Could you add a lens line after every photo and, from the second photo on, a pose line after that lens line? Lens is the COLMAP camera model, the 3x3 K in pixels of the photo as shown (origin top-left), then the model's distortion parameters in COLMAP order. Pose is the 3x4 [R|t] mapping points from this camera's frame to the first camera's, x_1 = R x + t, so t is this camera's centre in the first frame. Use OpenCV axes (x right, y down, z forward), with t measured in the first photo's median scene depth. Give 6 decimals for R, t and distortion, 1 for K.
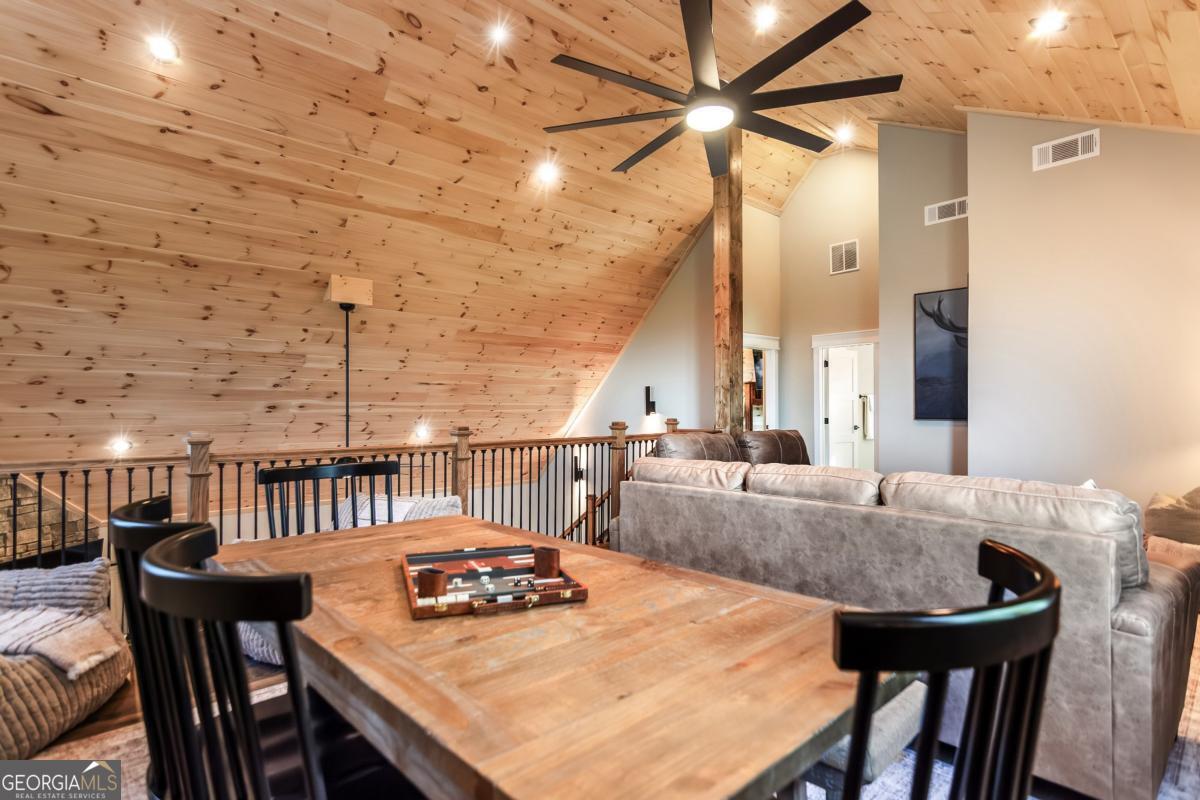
lens RADIAL K [[619.4, 0, 597.9], [0, 619.4, 407.9], [0, 0, 1]] dist [0.000047, 0.002136]
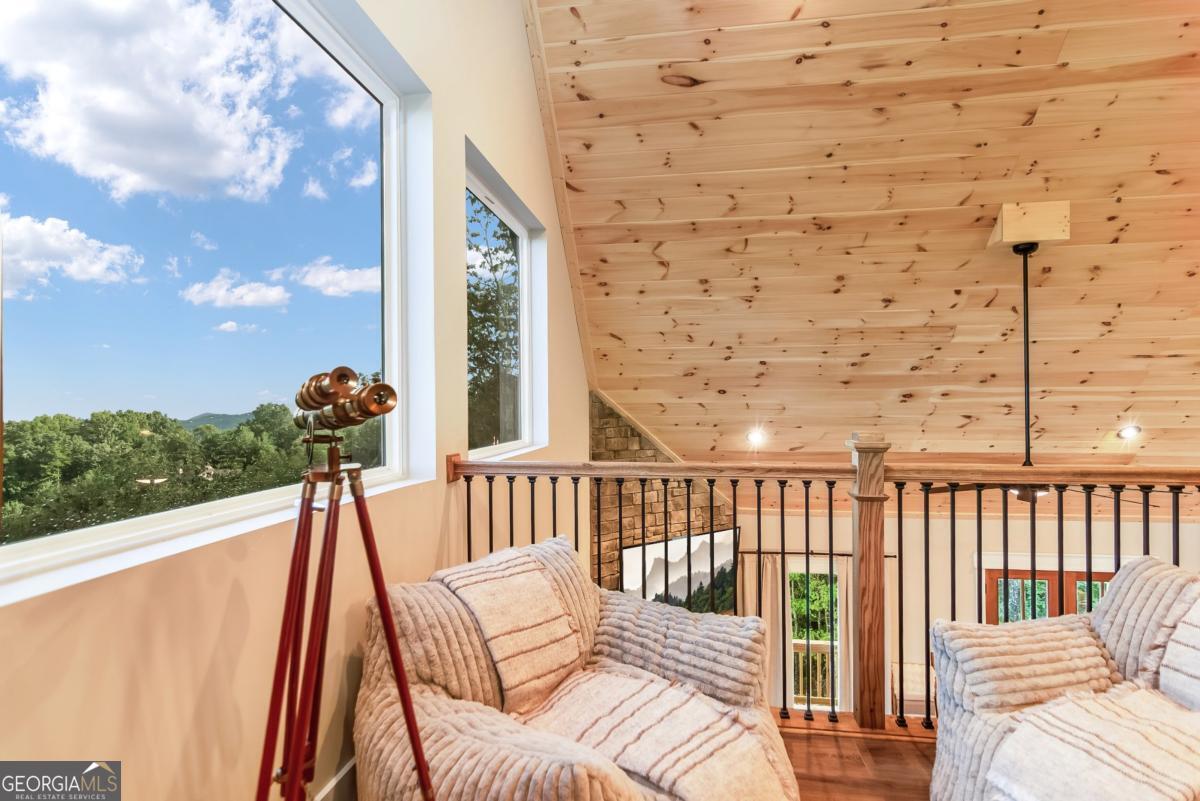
lens RADIAL K [[594.2, 0, 596.5], [0, 594.2, 393.7], [0, 0, 1]] dist [0.000905, 0.002356]
pose [[0.623631, -0.013076, -0.781610, -0.208959], [0.008370, 0.999914, -0.010050, 0.000934], [0.781674, -0.000275, 0.623687, 0.240422]]
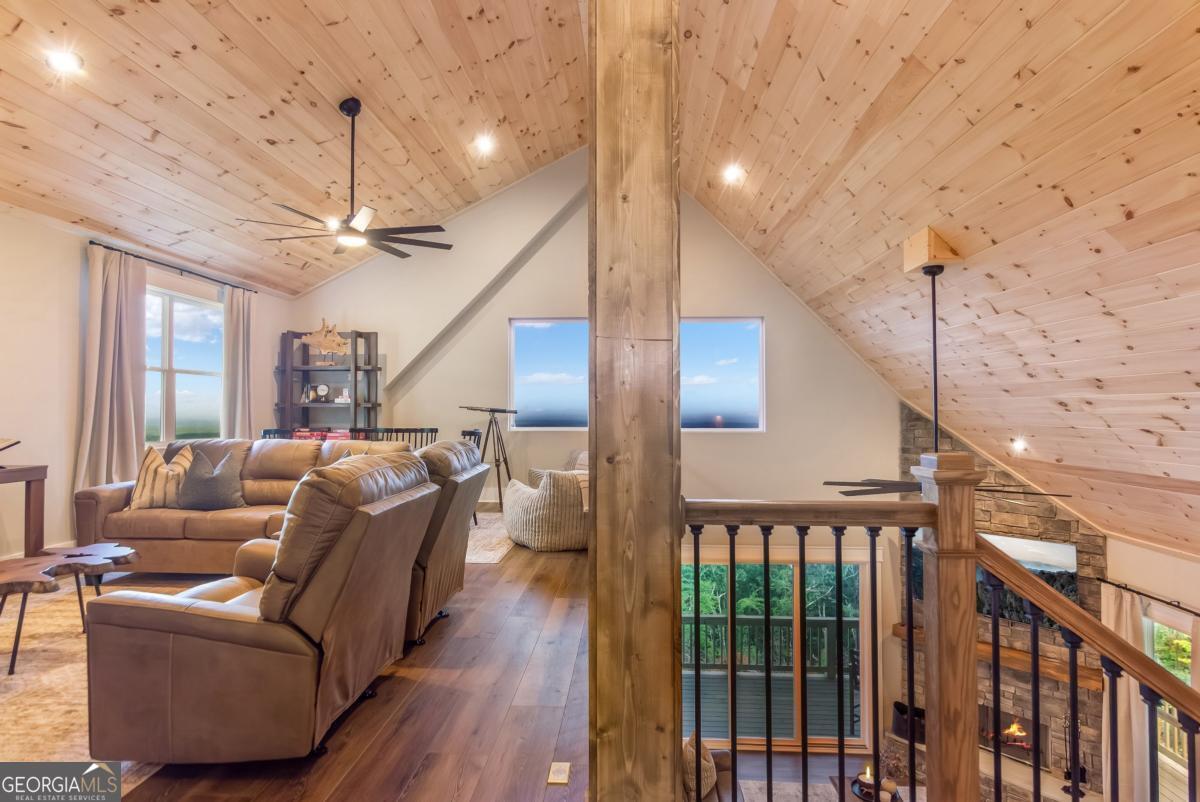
lens RADIAL K [[636.9, 0, 595.9], [0, 636.9, 393.1], [0, 0, 1]] dist [0.002005, -0.000803]
pose [[-0.724719, -0.013251, -0.688917, 0.452316], [0.006655, 0.999634, -0.026228, 0.002447], [0.689013, -0.023593, -0.724365, 1.402281]]
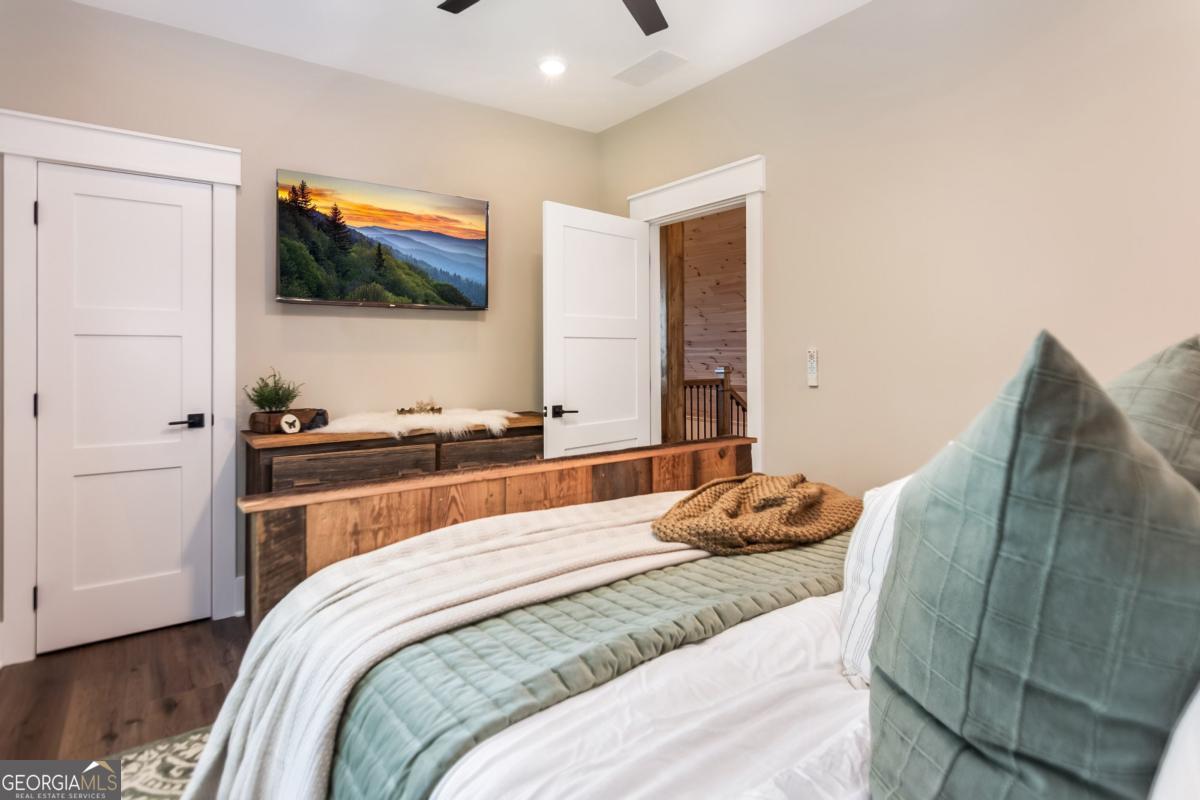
lens RADIAL K [[619.4, 0, 597.9], [0, 619.4, 407.9], [0, 0, 1]] dist [0.000047, 0.002136]
pose [[-0.107815, 0.090089, -0.990081, 1.297086], [0.024457, 0.995825, 0.087948, -0.005119], [0.993870, -0.014732, -0.109568, 1.187427]]
